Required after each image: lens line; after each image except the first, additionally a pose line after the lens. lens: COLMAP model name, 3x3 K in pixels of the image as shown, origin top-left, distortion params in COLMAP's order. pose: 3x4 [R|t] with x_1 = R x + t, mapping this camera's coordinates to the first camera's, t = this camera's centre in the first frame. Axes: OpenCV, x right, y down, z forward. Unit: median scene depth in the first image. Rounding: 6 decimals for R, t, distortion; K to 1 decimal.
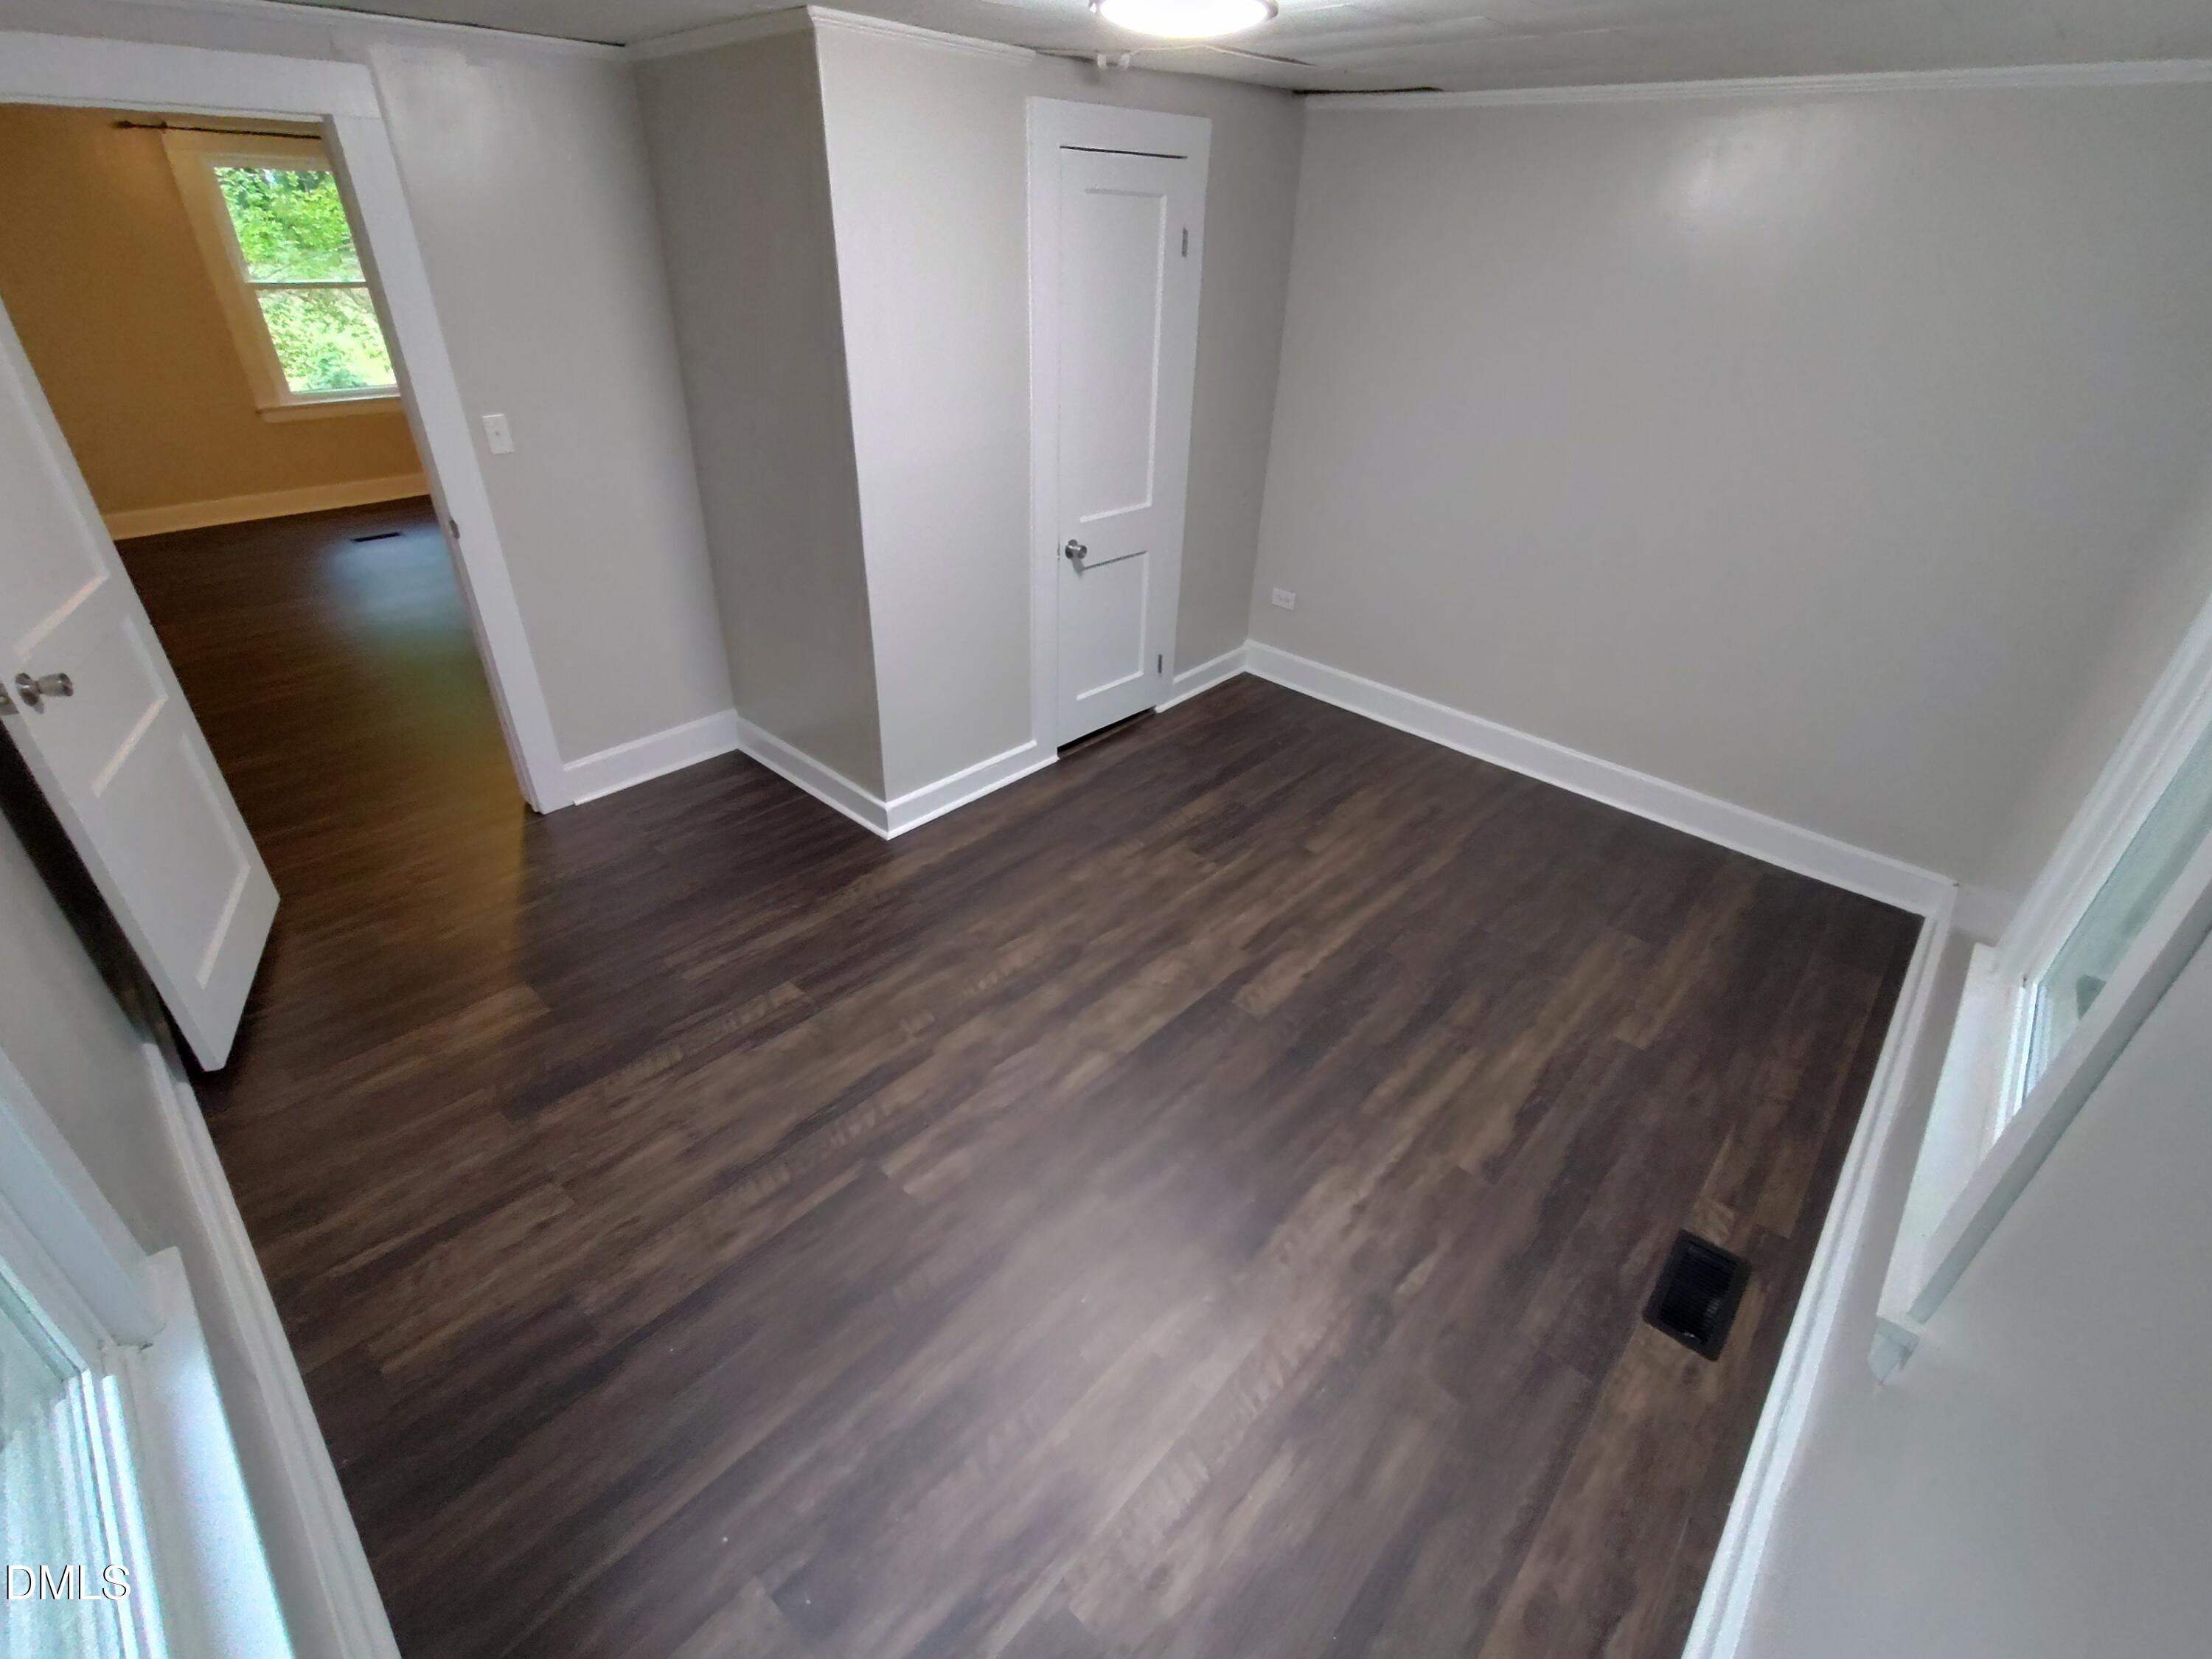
lens RADIAL K [[1012.0, 0, 1101.8], [0, 1012.0, 836.5], [0, 0, 1]] dist [-0.010945, 0.000087]
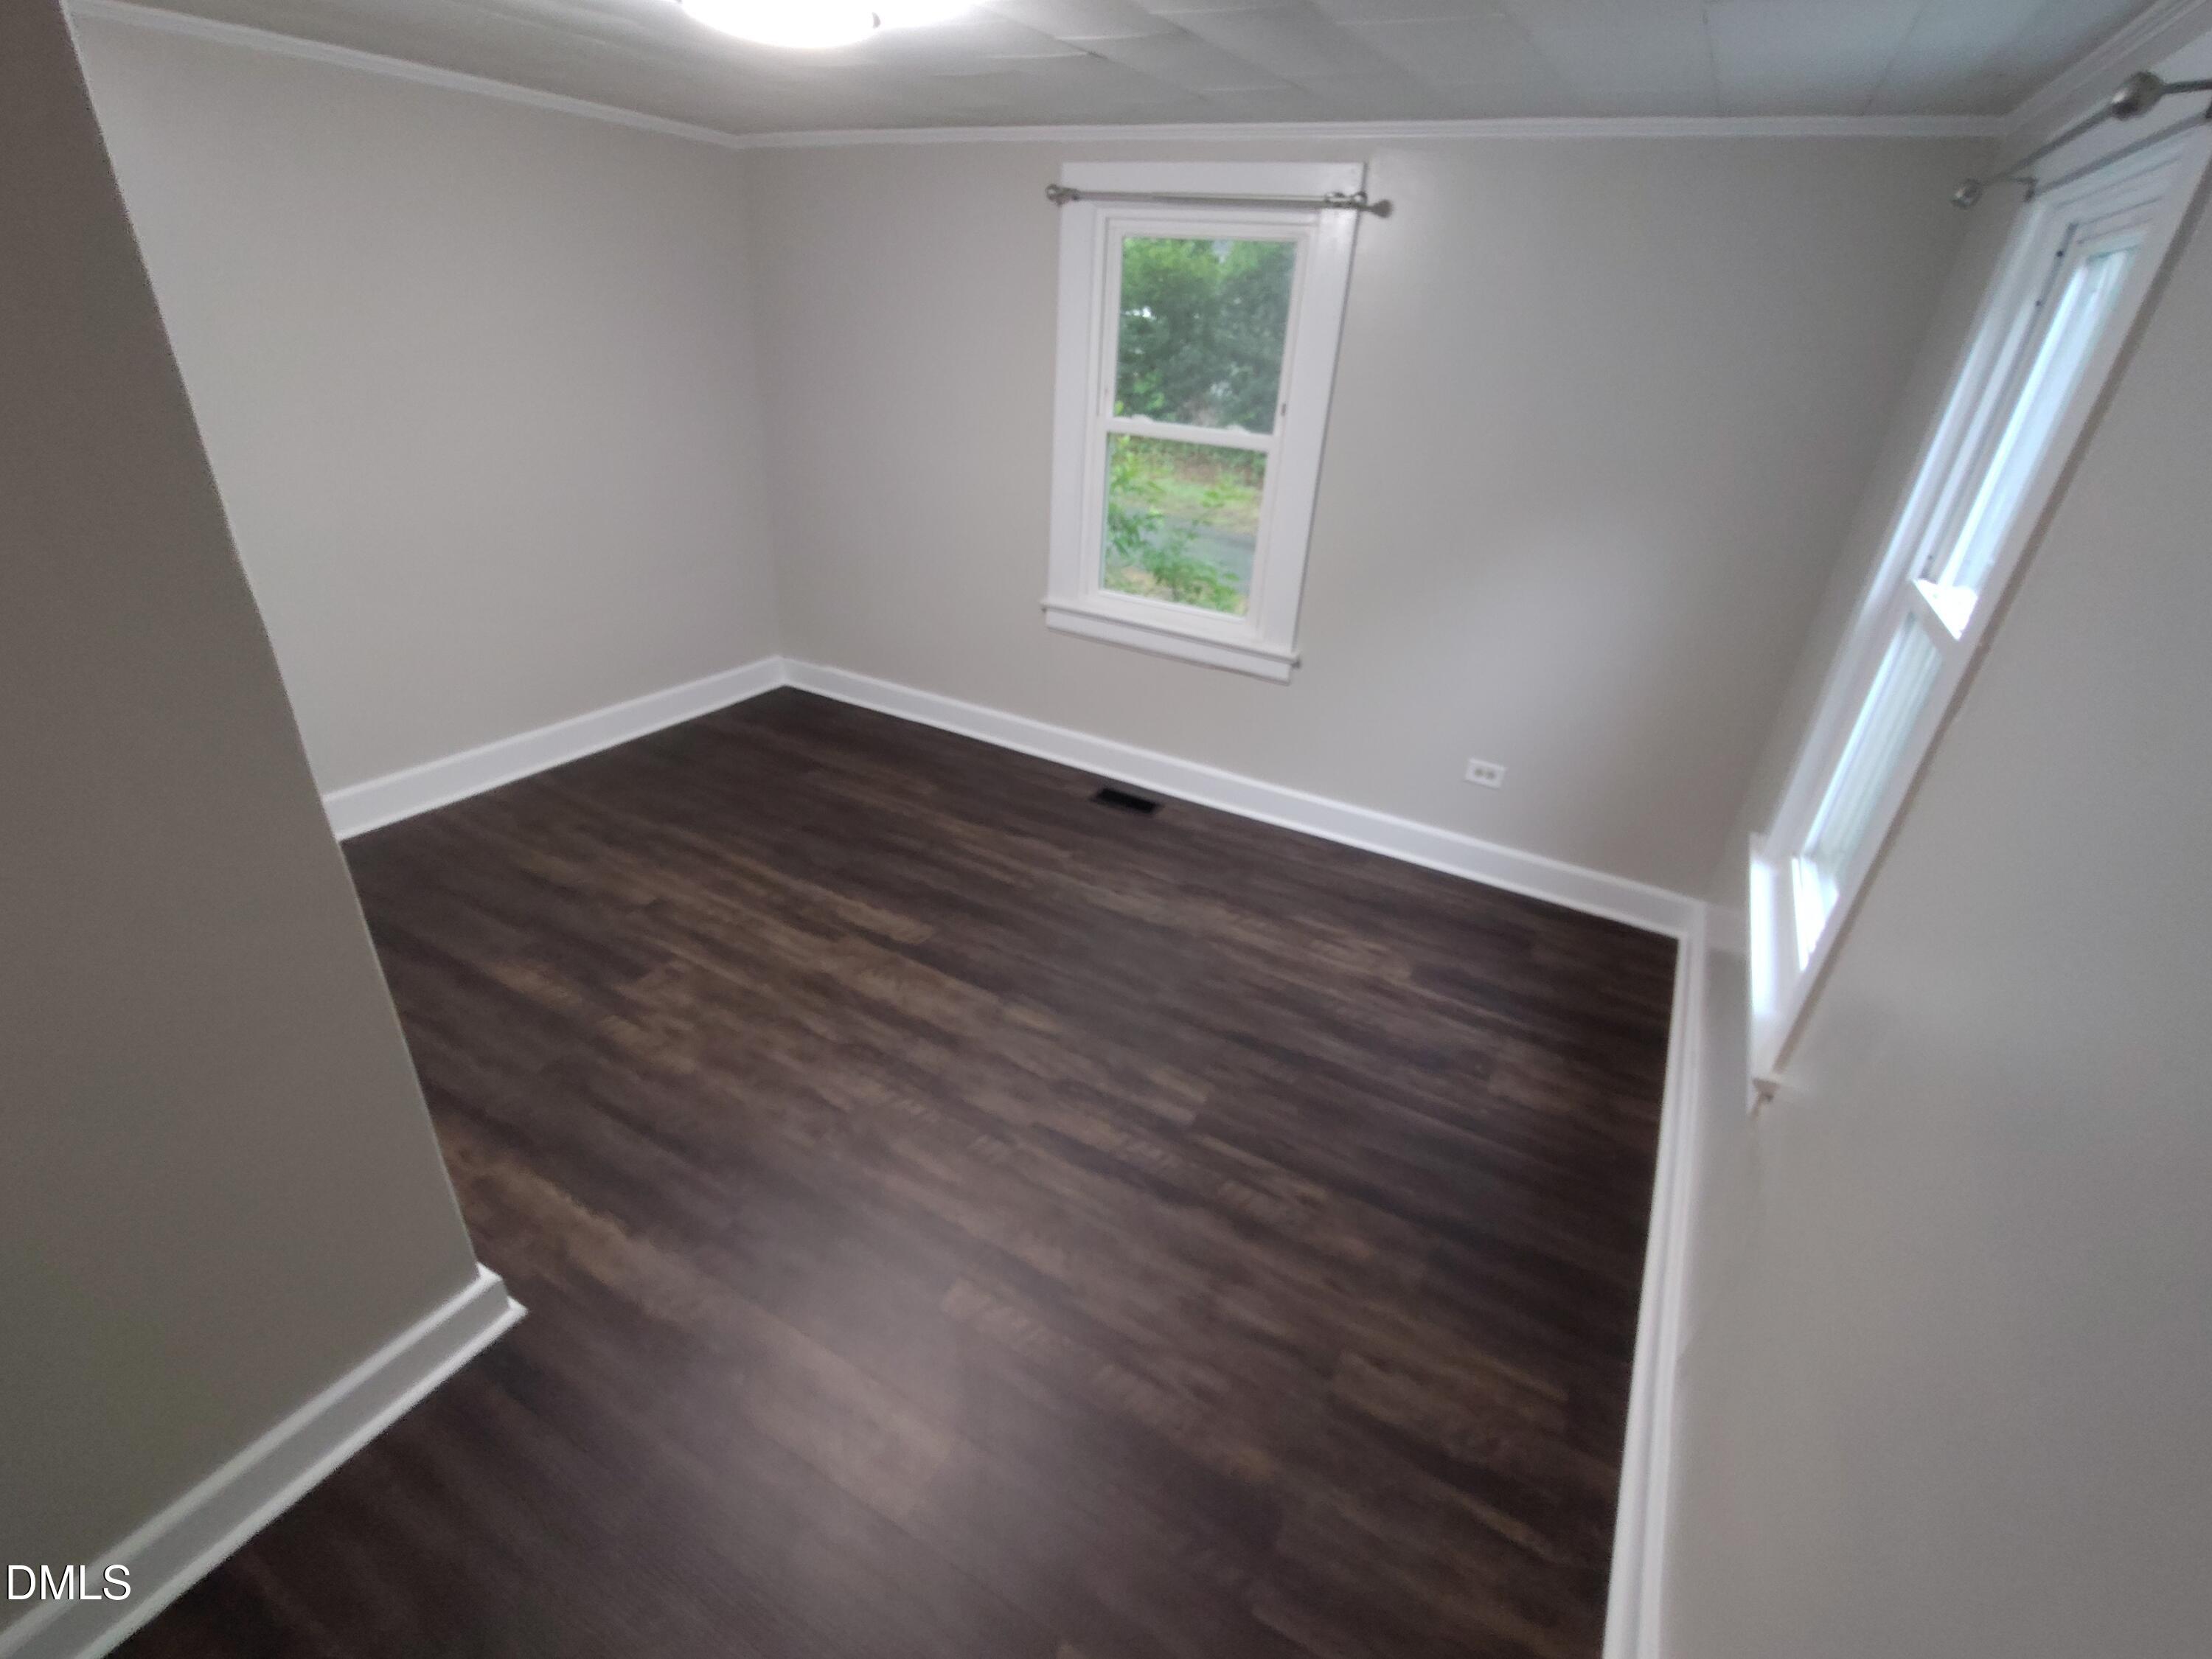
lens RADIAL K [[1012.0, 0, 1105.5], [0, 1012.0, 839.3], [0, 0, 1]] dist [-0.010945, 0.000087]
pose [[-0.246213, -0.496124, 0.832611, -0.822173], [0.435956, 0.710557, 0.552314, -0.460551], [-0.865634, 0.498968, 0.041340, 0.754790]]
